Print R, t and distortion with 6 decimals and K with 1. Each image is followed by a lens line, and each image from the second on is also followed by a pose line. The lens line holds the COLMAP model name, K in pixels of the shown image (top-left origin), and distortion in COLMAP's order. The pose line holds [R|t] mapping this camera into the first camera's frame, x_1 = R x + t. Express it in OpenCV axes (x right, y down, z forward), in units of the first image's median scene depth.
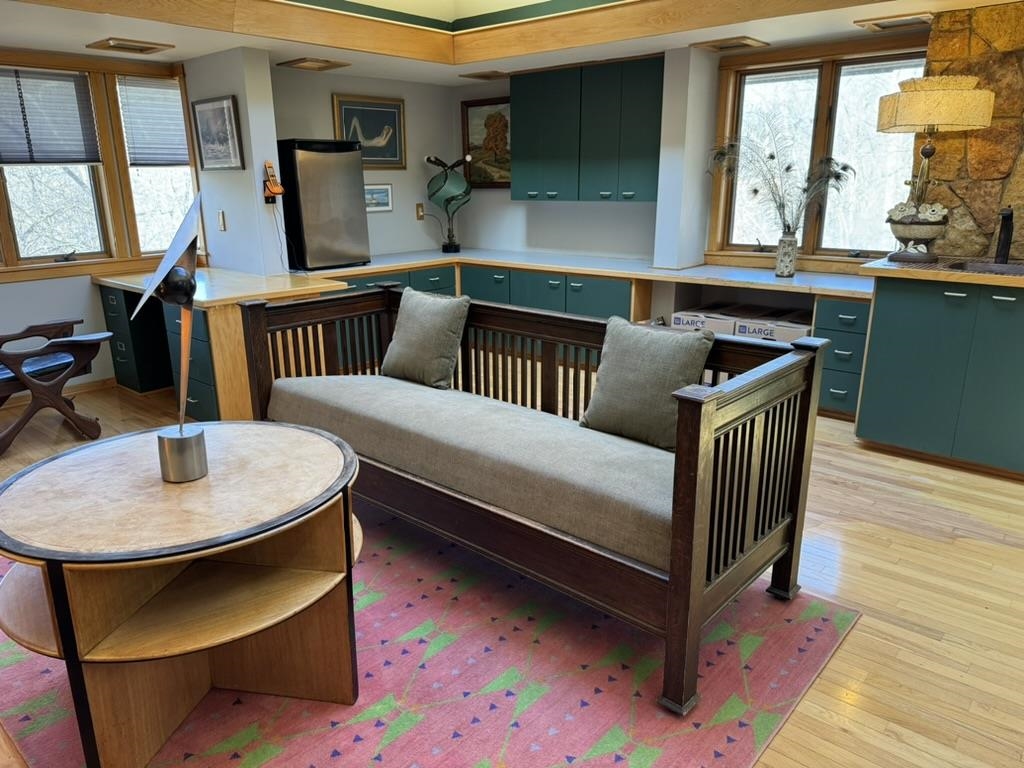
lens RADIAL K [[713.2, 0, 506.8], [0, 713.2, 390.2], [0, 0, 1]] dist [0.006435, -0.029855]
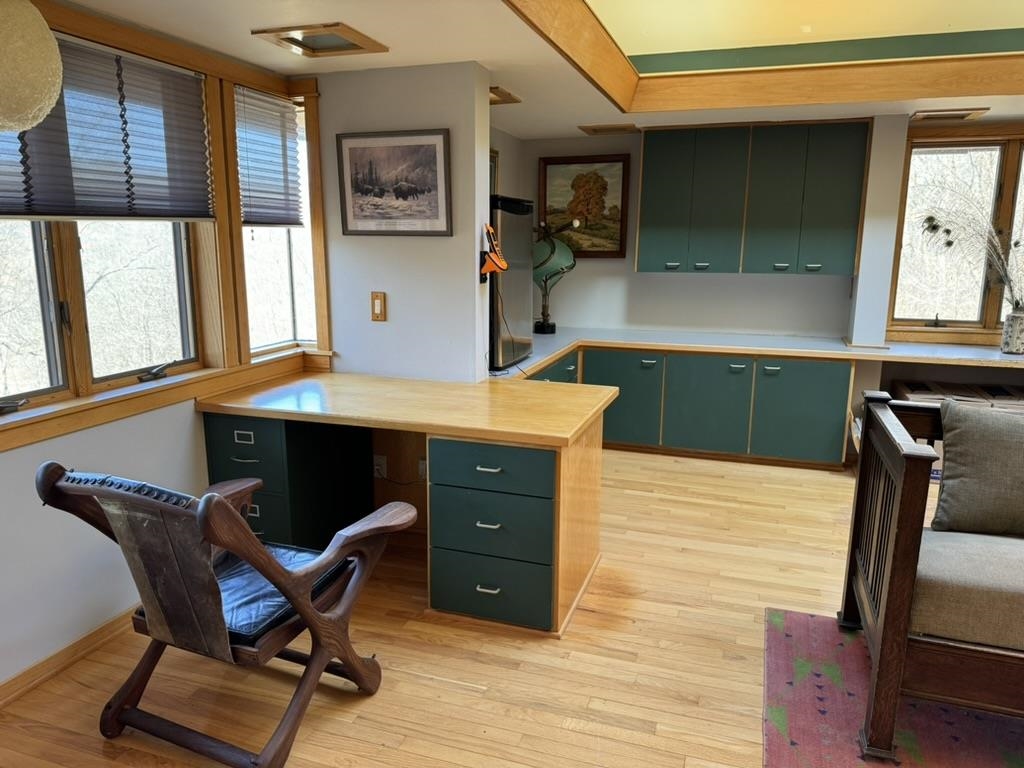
lens RADIAL K [[713.2, 0, 511.0], [0, 713.2, 386.1], [0, 0, 1]] dist [0.006435, -0.029855]
pose [[0.929629, -0.061620, 0.363308, -0.535836], [0.093967, 0.992966, -0.072027, -0.099156], [-0.356315, 0.101098, 0.928881, 0.323250]]
